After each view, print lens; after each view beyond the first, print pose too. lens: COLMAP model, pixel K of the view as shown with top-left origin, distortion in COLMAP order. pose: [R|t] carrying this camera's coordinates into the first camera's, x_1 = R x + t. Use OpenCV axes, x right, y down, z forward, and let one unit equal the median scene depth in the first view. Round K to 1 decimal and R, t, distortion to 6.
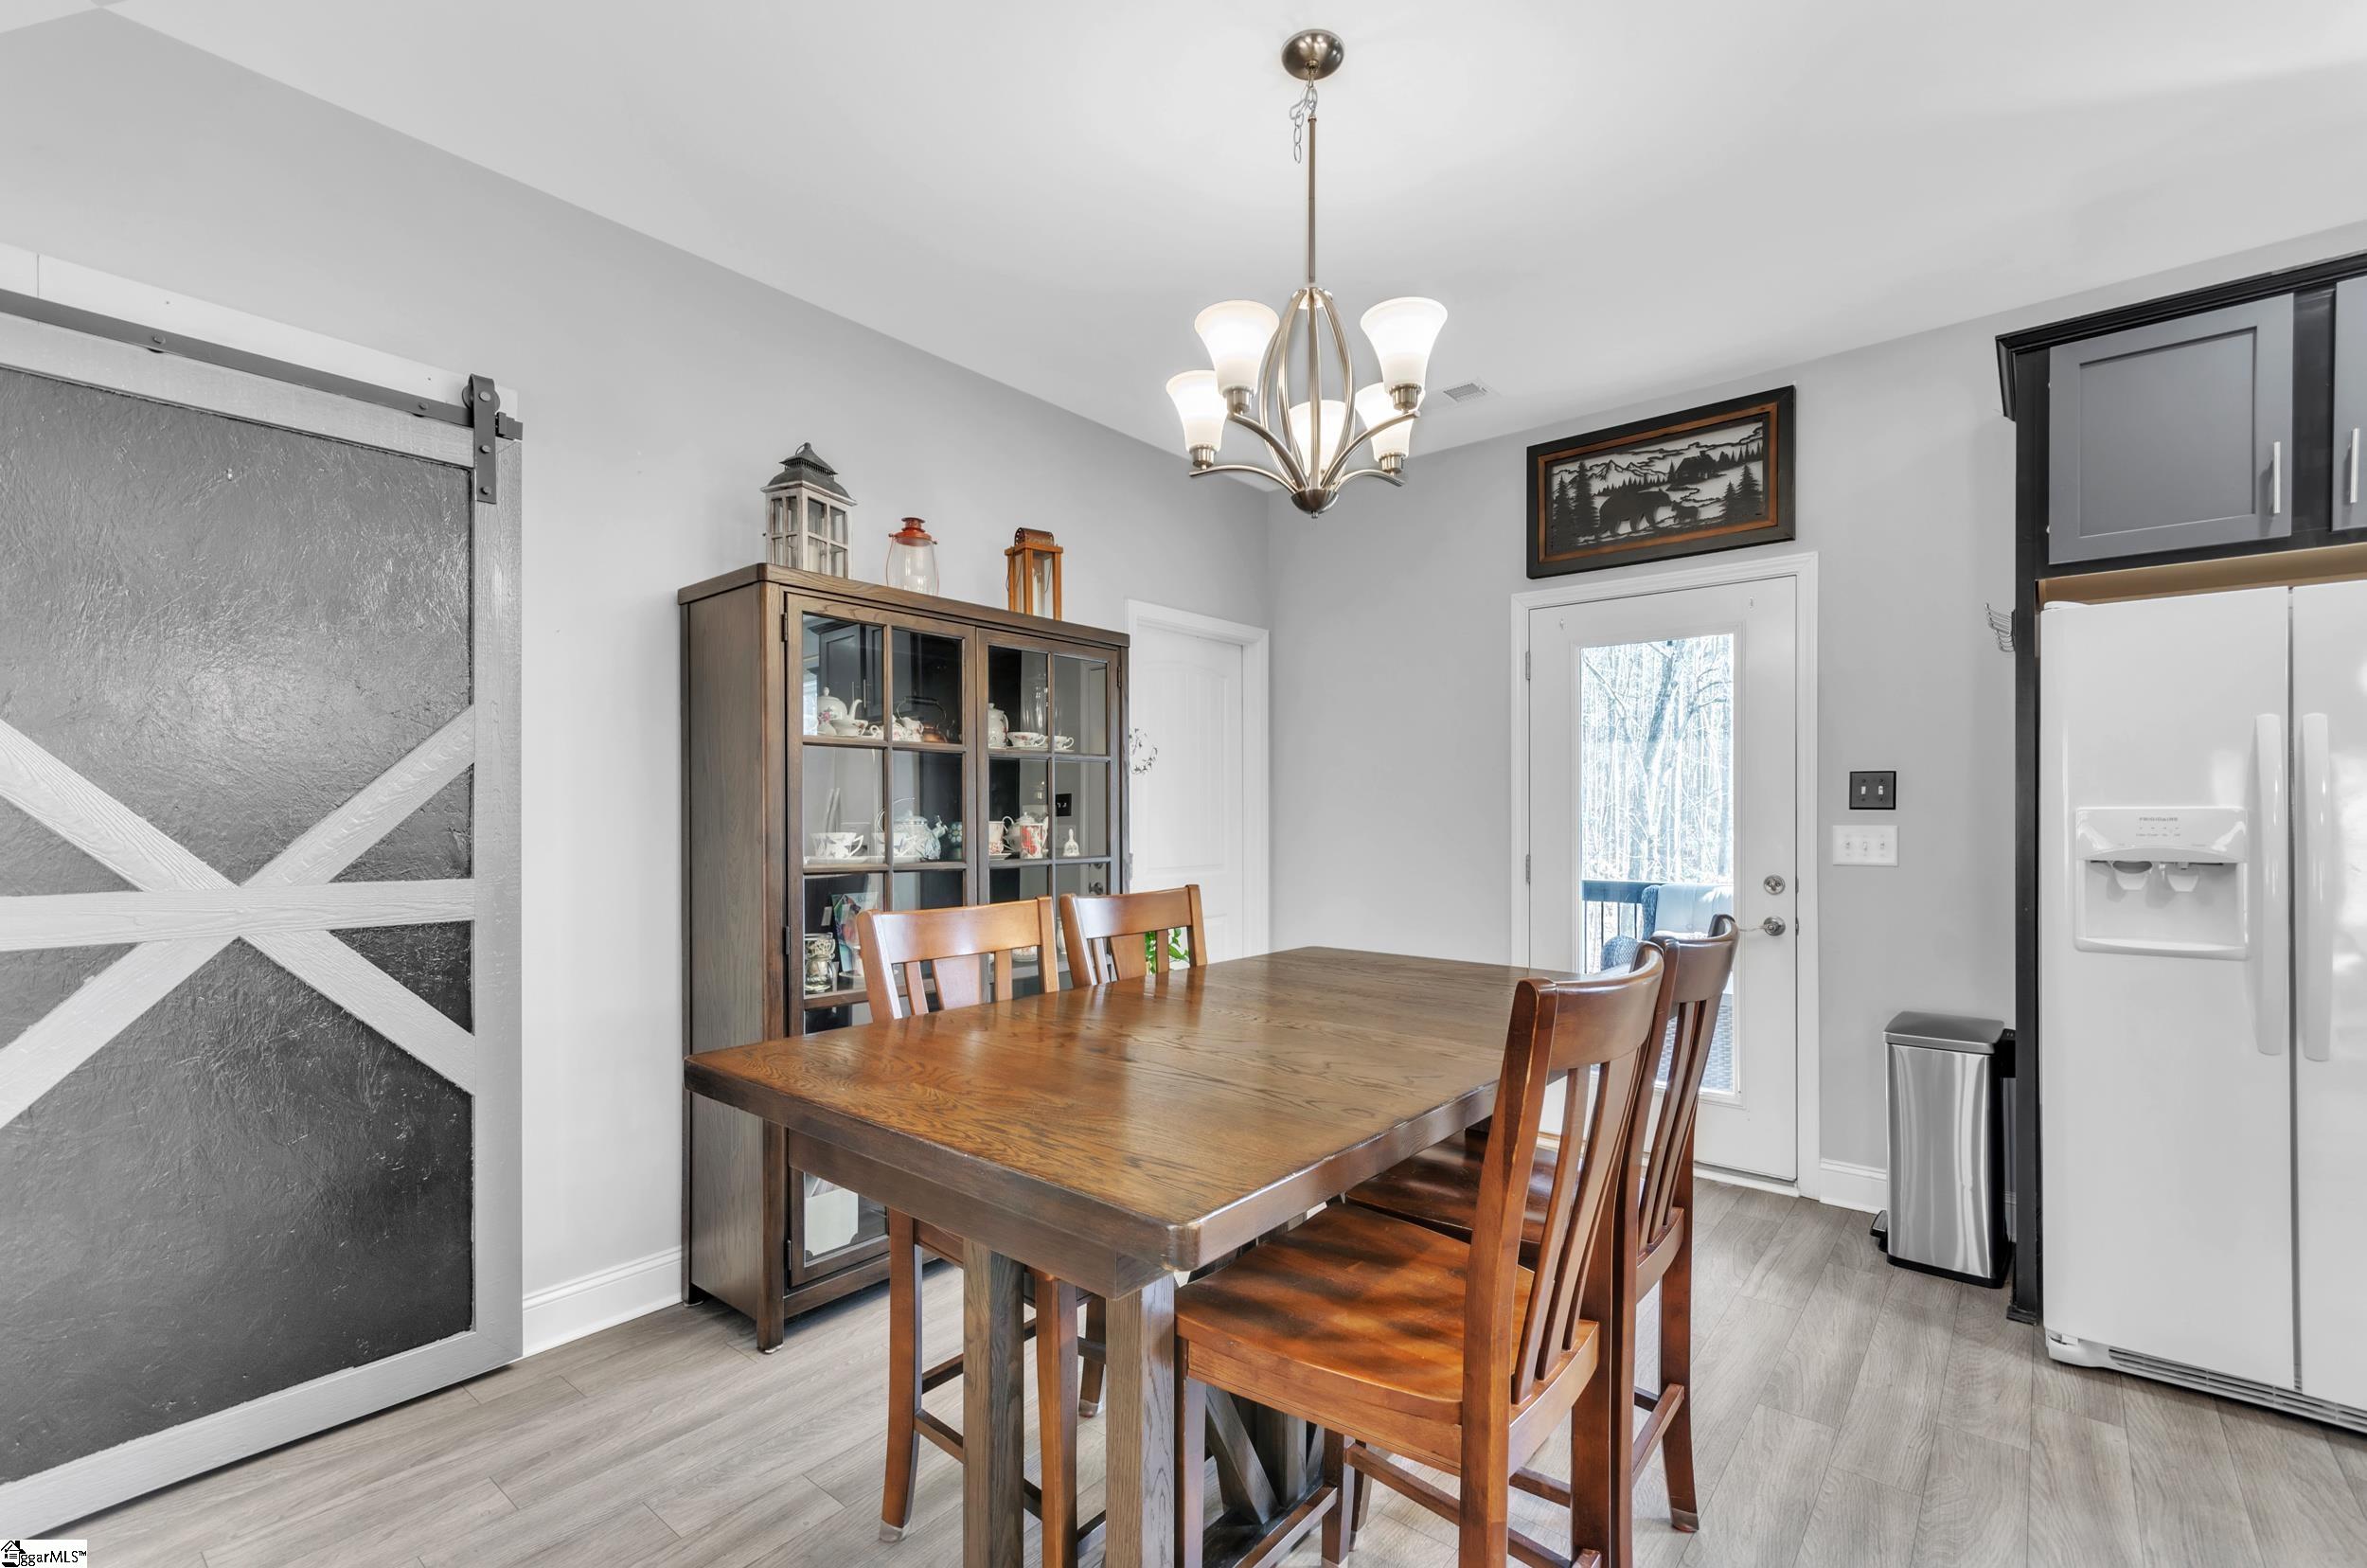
lens RADIAL K [[1046.1, 0, 1198.6], [0, 1046.1, 812.7], [0, 0, 1]] dist [0.004243, 0.000818]
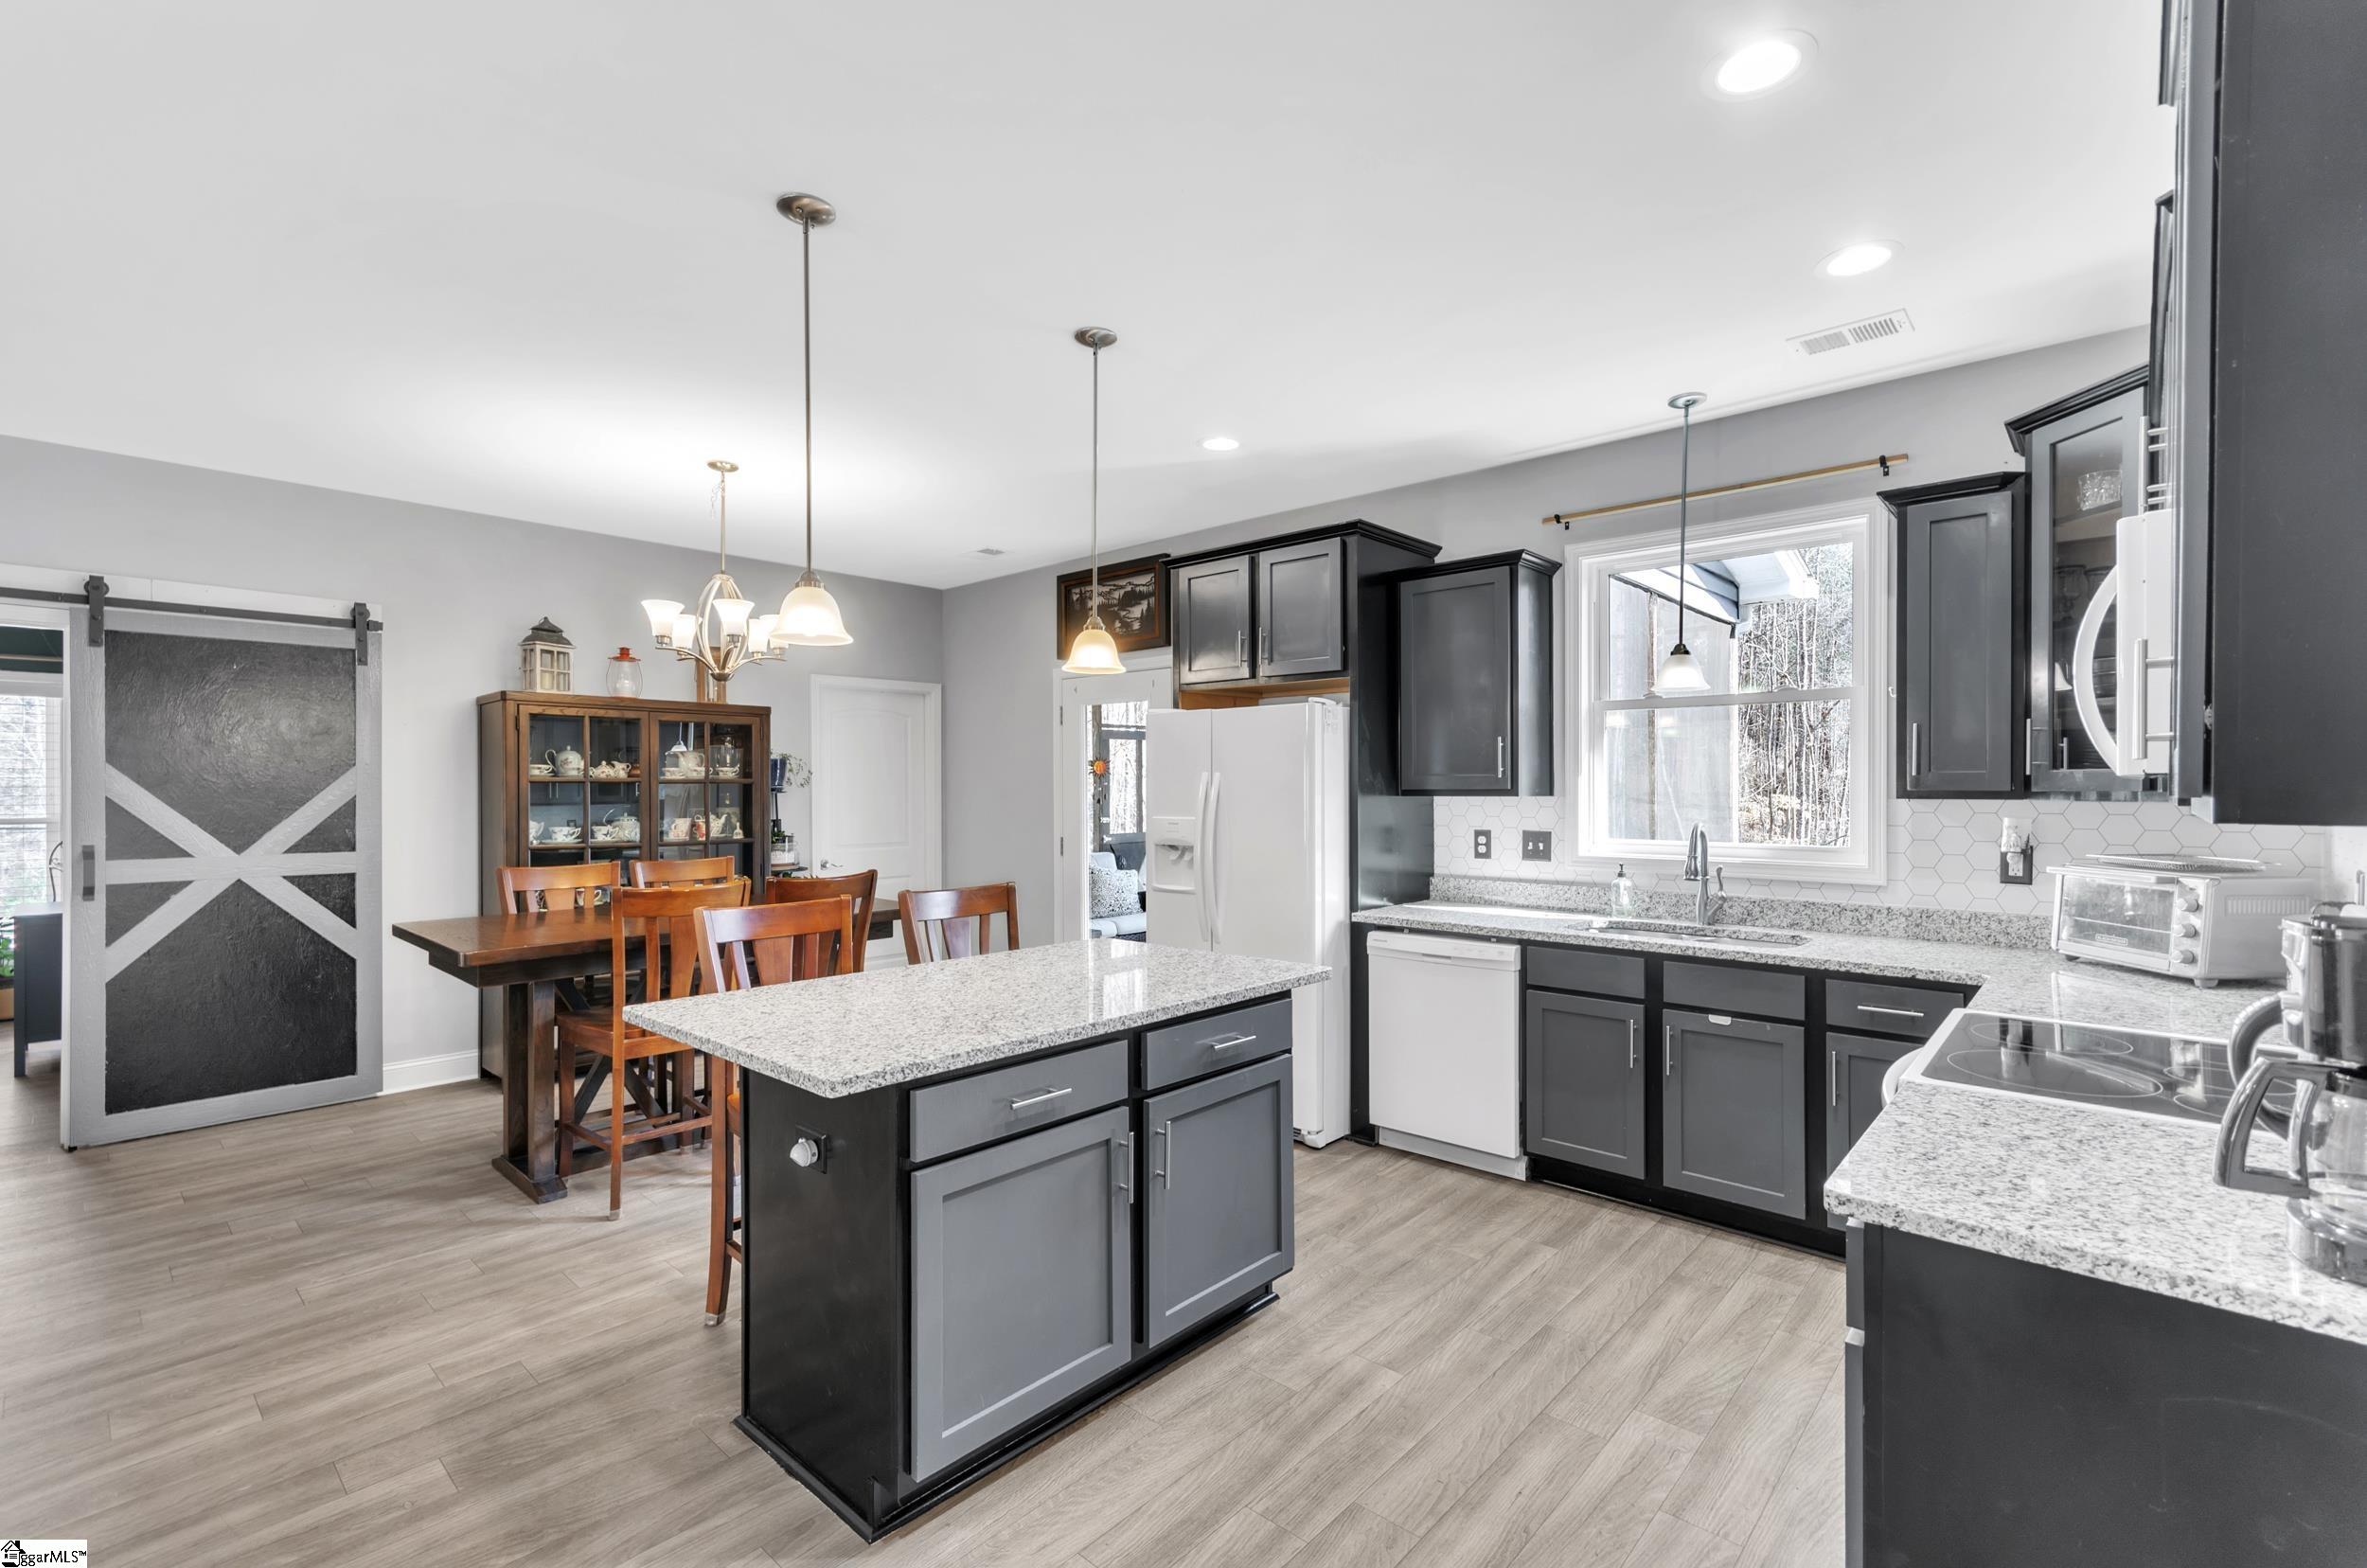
lens RADIAL K [[1052.6, 0, 1184.5], [0, 1052.6, 788.8], [0, 0, 1]] dist [0.000851, 0.009014]
pose [[0.998838, -0.000923, -0.048176, 0.903464], [0.000997, 0.999998, 0.001508, -0.054438], [0.048175, -0.001554, 0.998838, -0.863553]]
